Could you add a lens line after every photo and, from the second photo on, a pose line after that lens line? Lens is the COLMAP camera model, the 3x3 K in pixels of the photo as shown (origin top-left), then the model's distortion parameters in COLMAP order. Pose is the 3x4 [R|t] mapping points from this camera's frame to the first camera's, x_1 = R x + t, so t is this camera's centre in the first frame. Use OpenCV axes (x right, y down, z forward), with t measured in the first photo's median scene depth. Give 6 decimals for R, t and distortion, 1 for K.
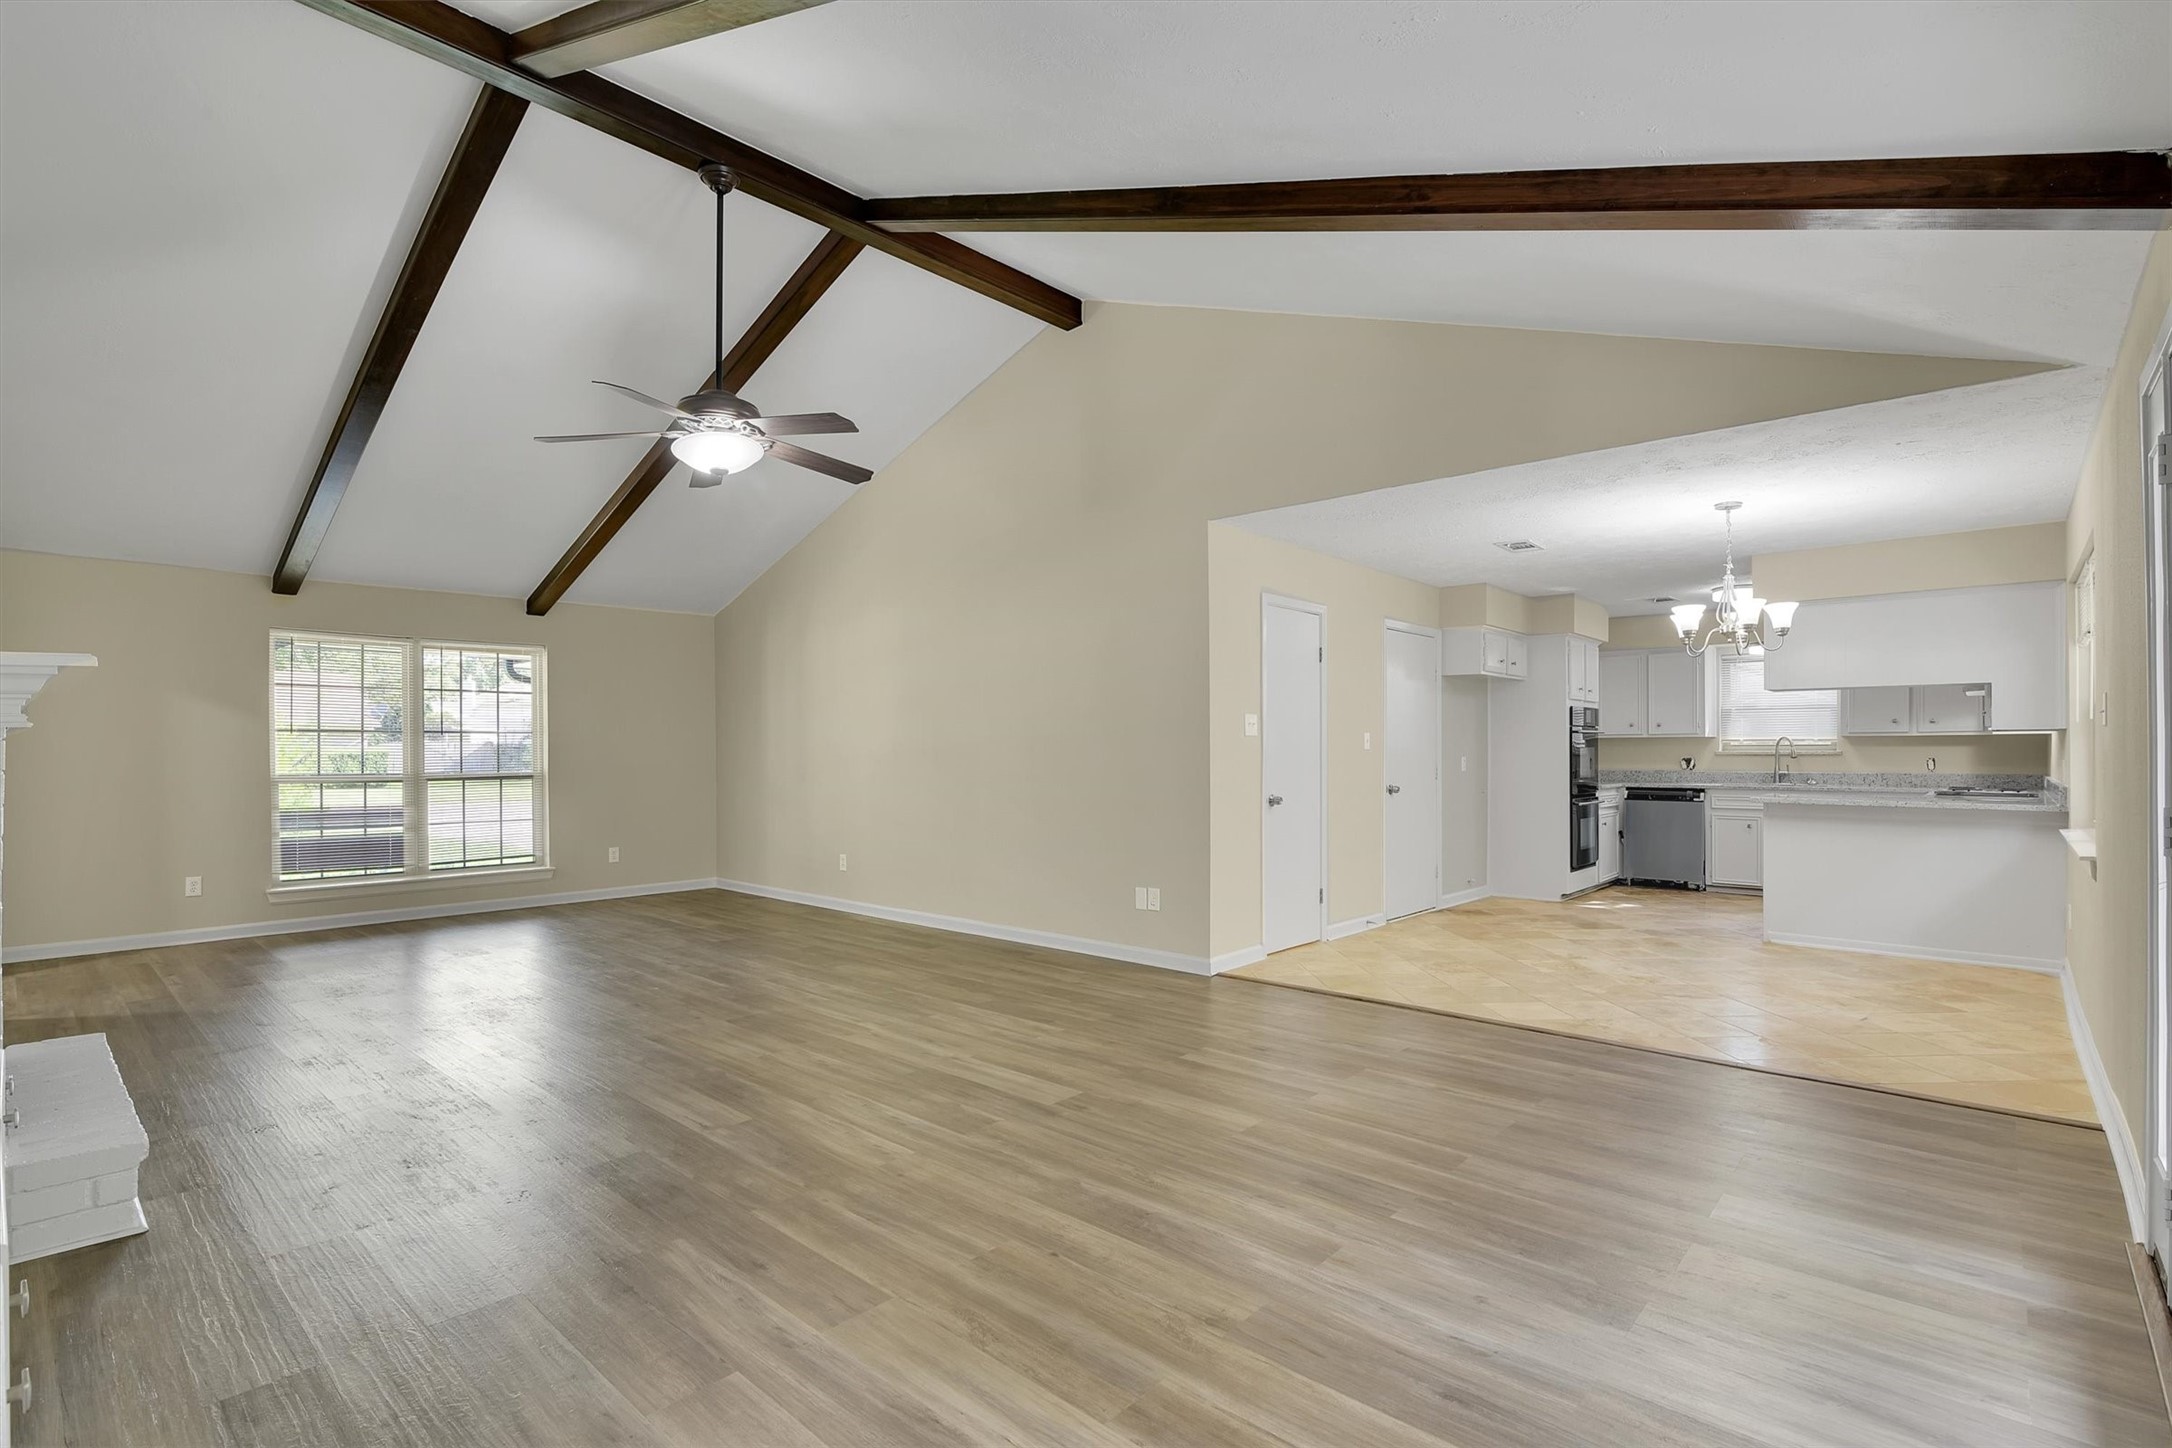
lens RADIAL K [[1010.0, 0, 1082.5], [0, 1010.0, 766.5], [0, 0, 1]] dist [-0.008074, -0.000297]
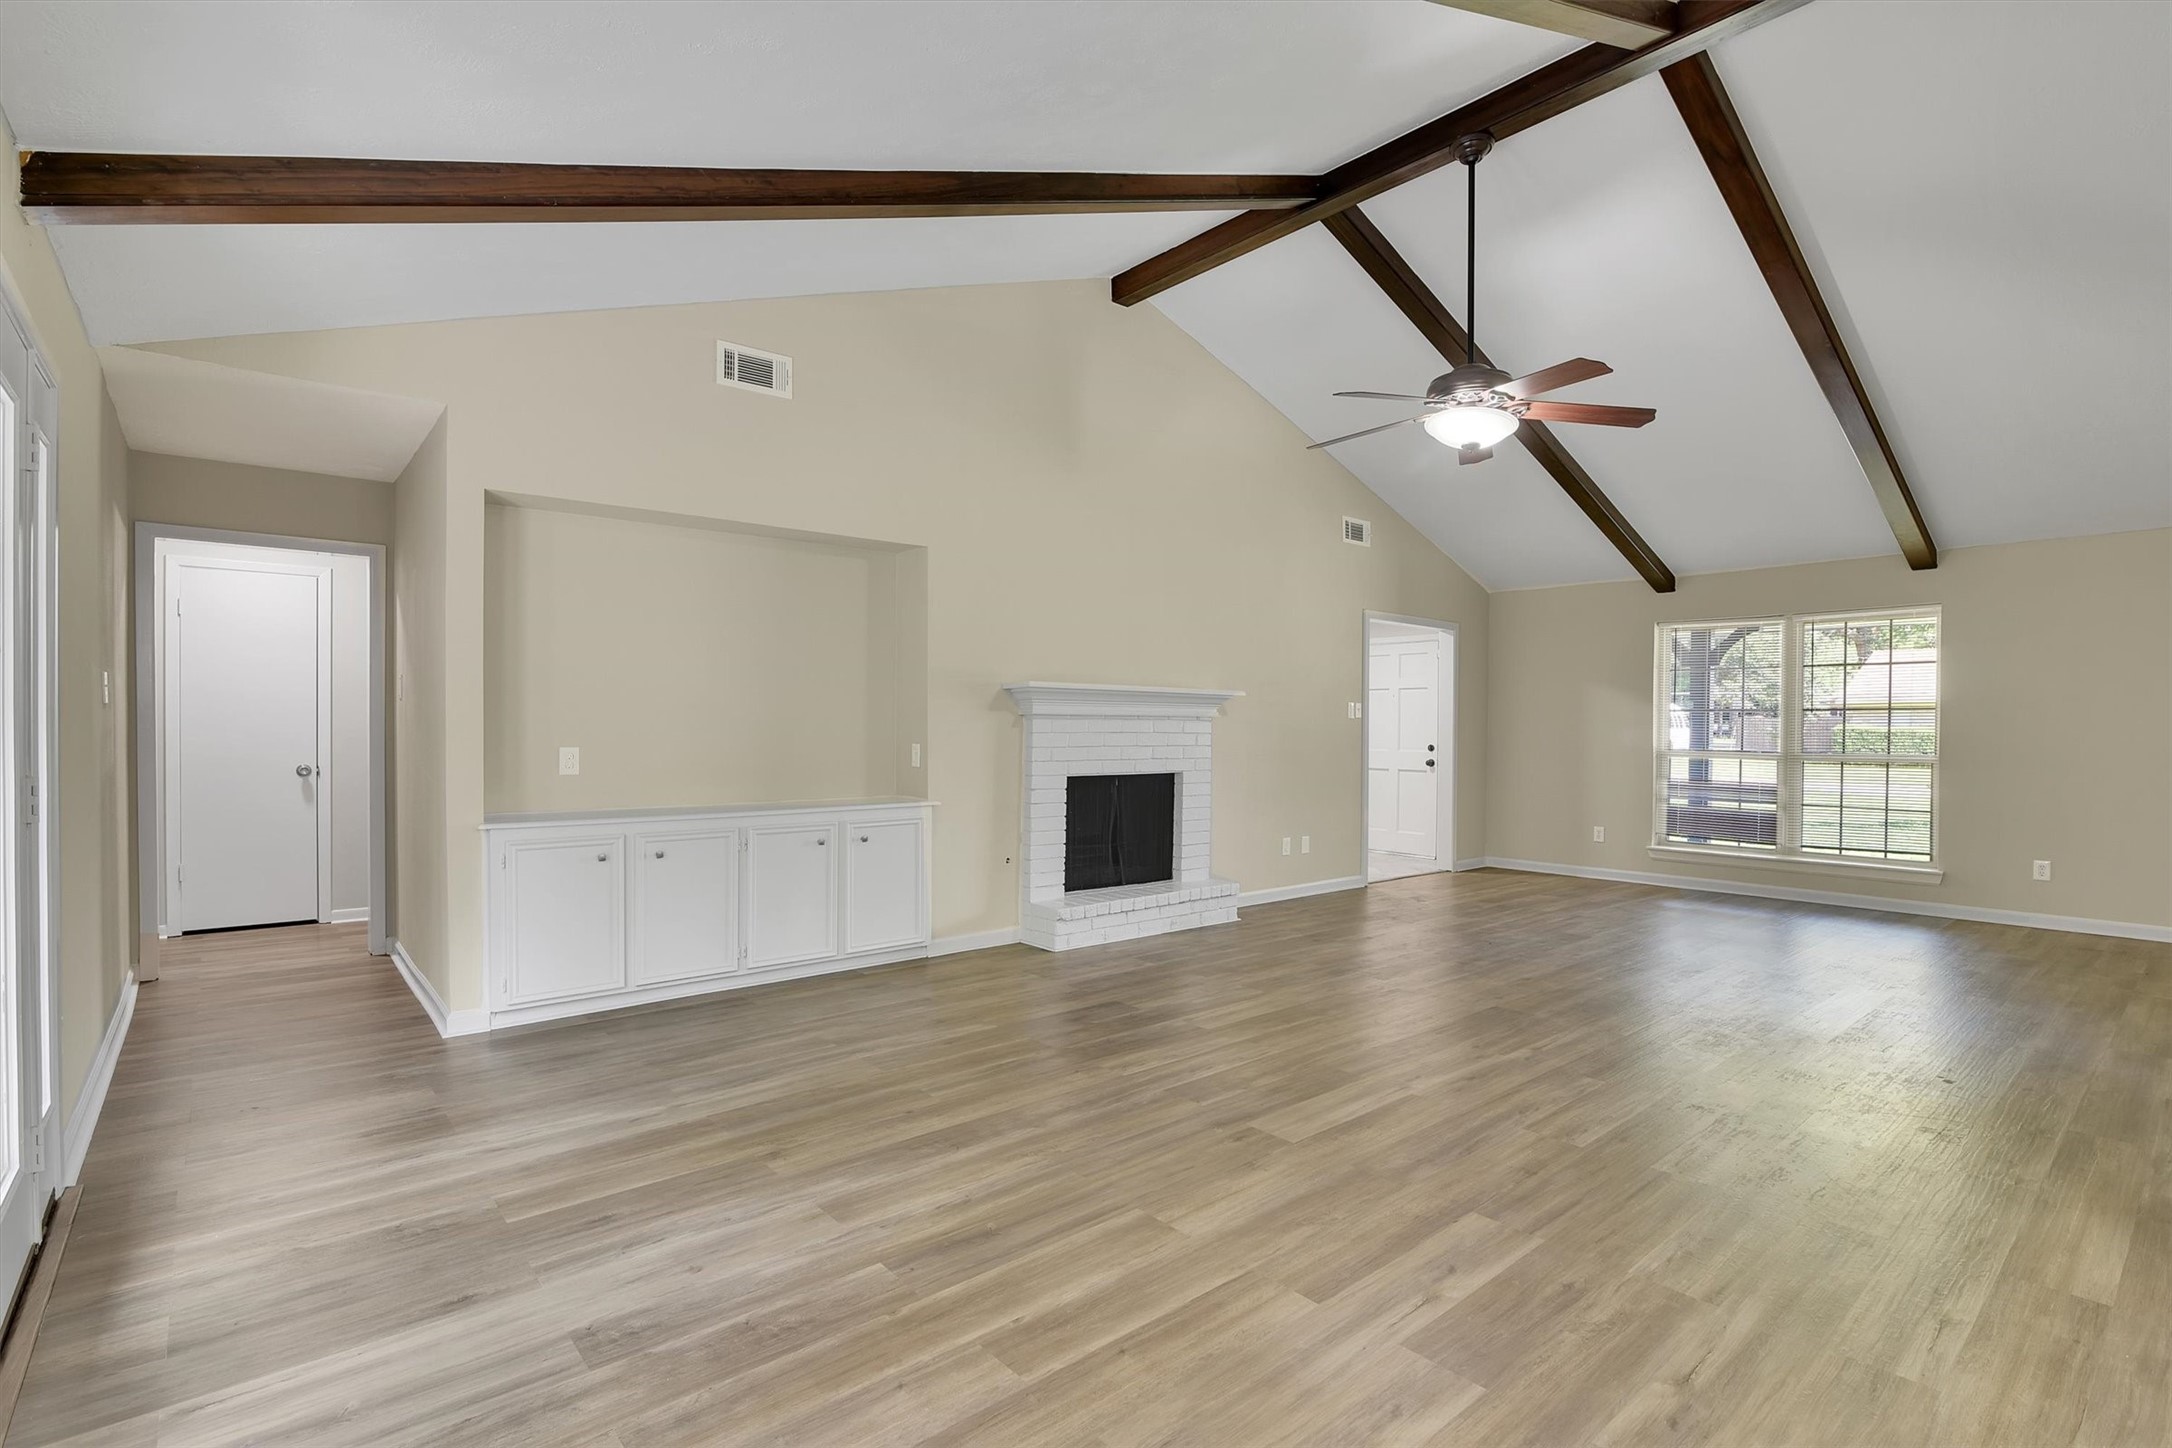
lens RADIAL K [[1001.9, 0, 1085.2], [0, 1001.9, 738.7], [0, 0, 1]] dist [-0.015902, -0.000426]
pose [[-0.119548, 0.009651, -0.992782, 0.385444], [-0.018349, 0.999760, 0.011928, -0.004734], [0.992659, 0.019643, -0.119342, 0.434324]]
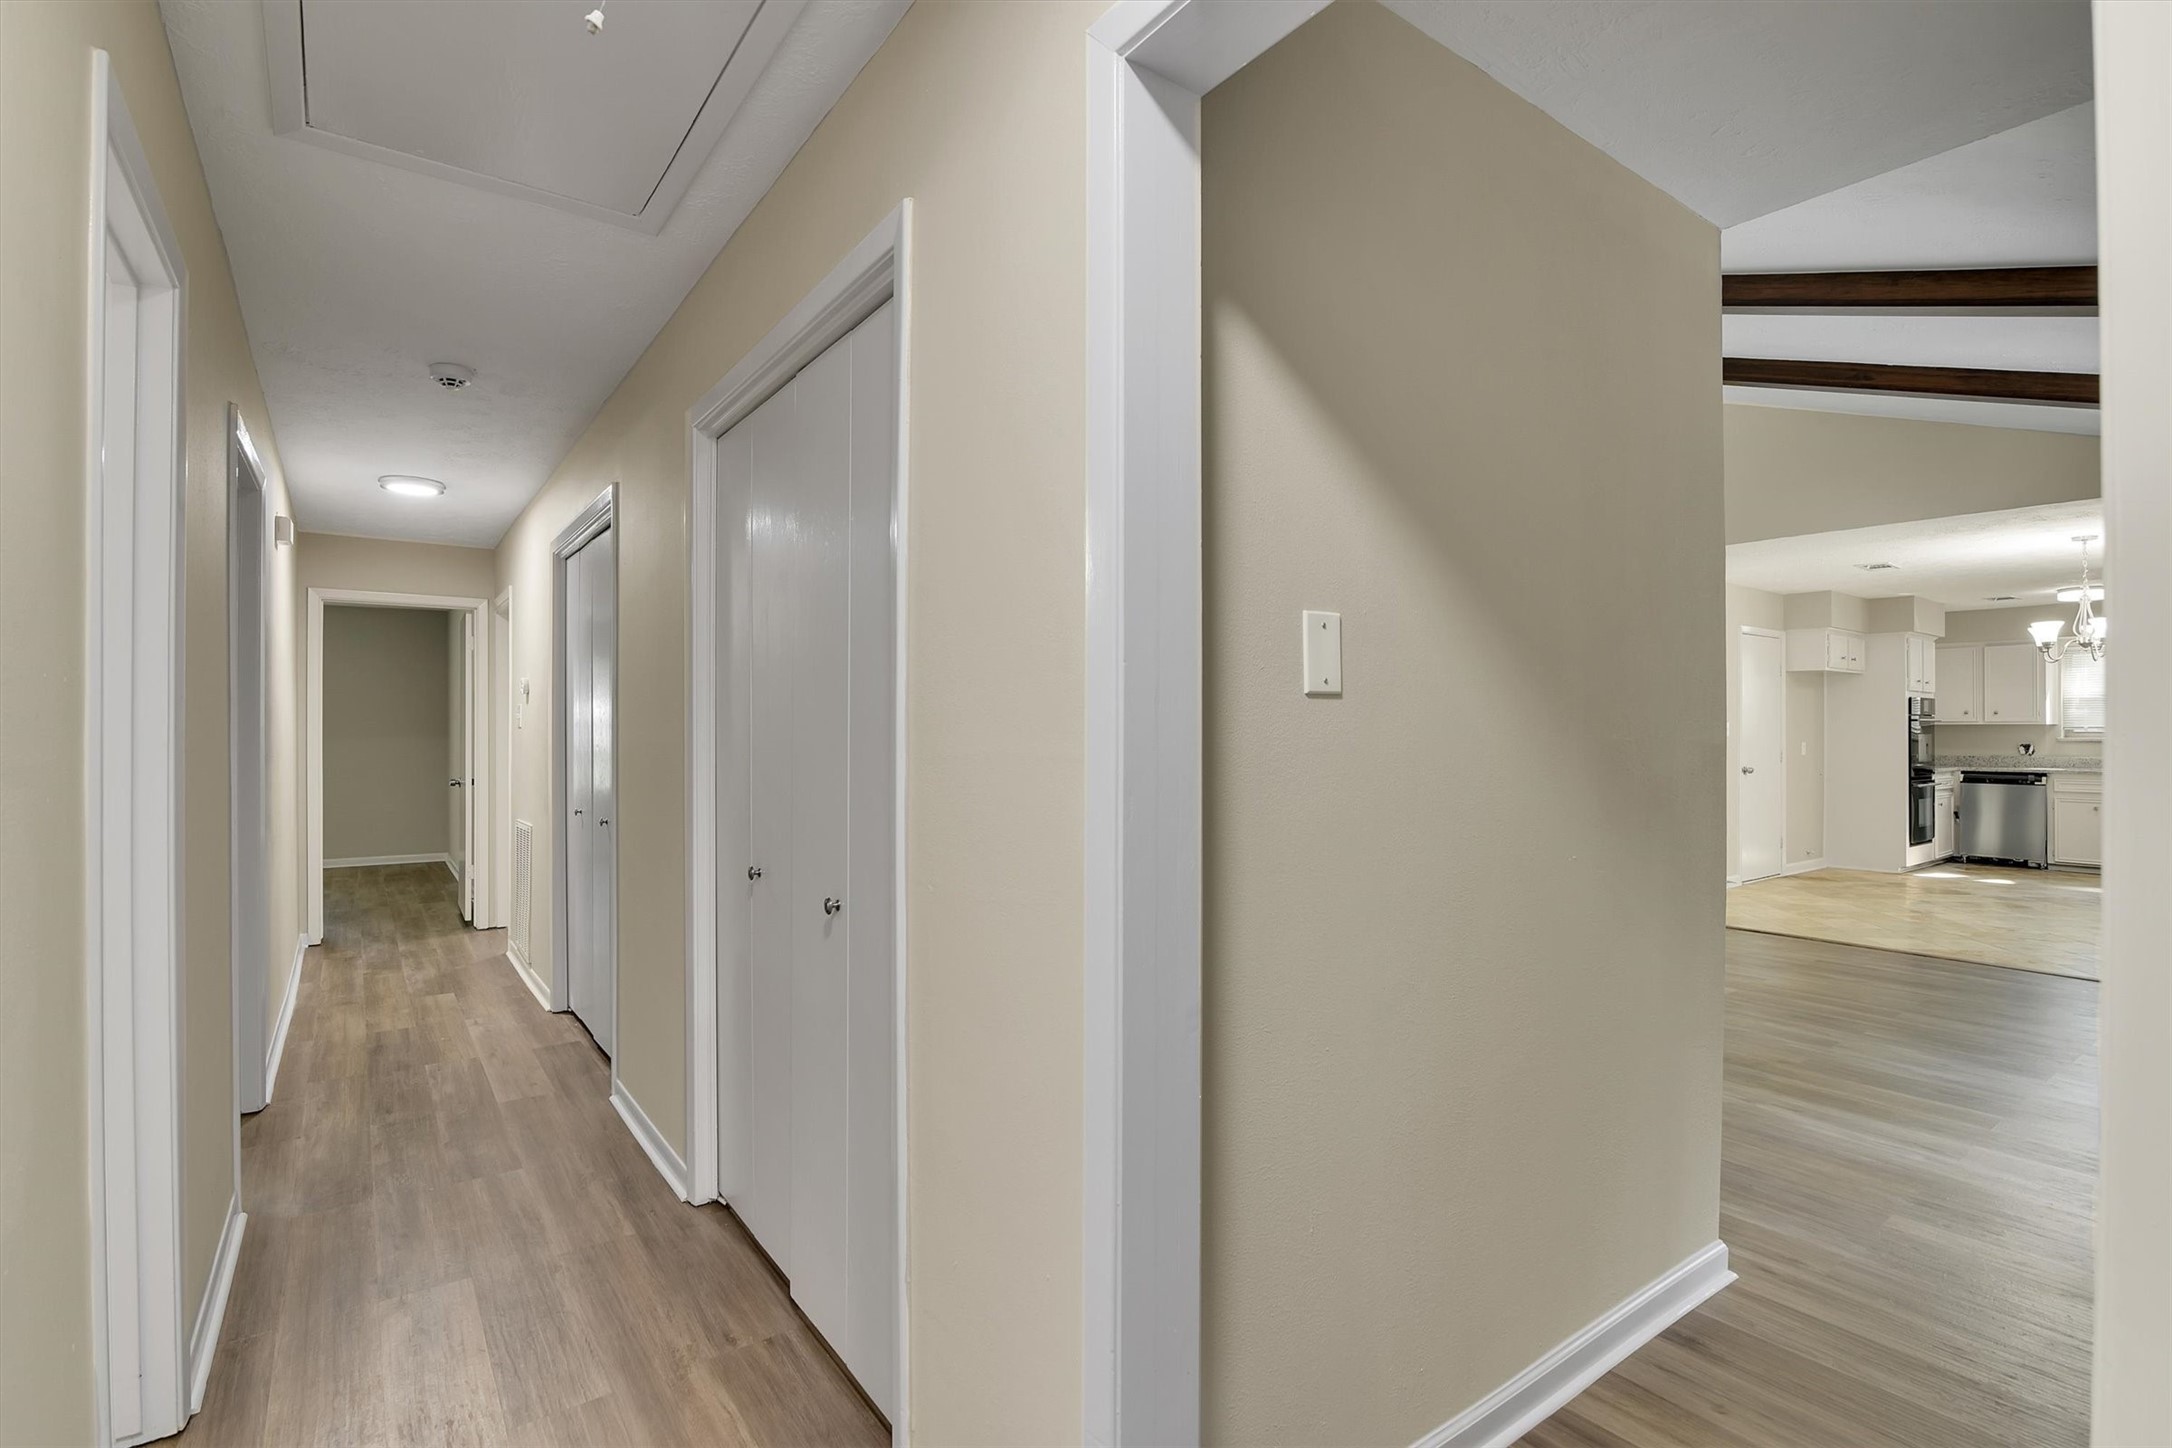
lens RADIAL K [[1001.9, 0, 1085.2], [0, 1001.9, 738.7], [0, 0, 1]] dist [-0.015902, -0.000426]
pose [[0.979477, 0.005422, -0.201481, -0.206303], [-0.006575, 0.999966, -0.005053, -0.003192], [0.201447, 0.006274, 0.979479, -0.278656]]
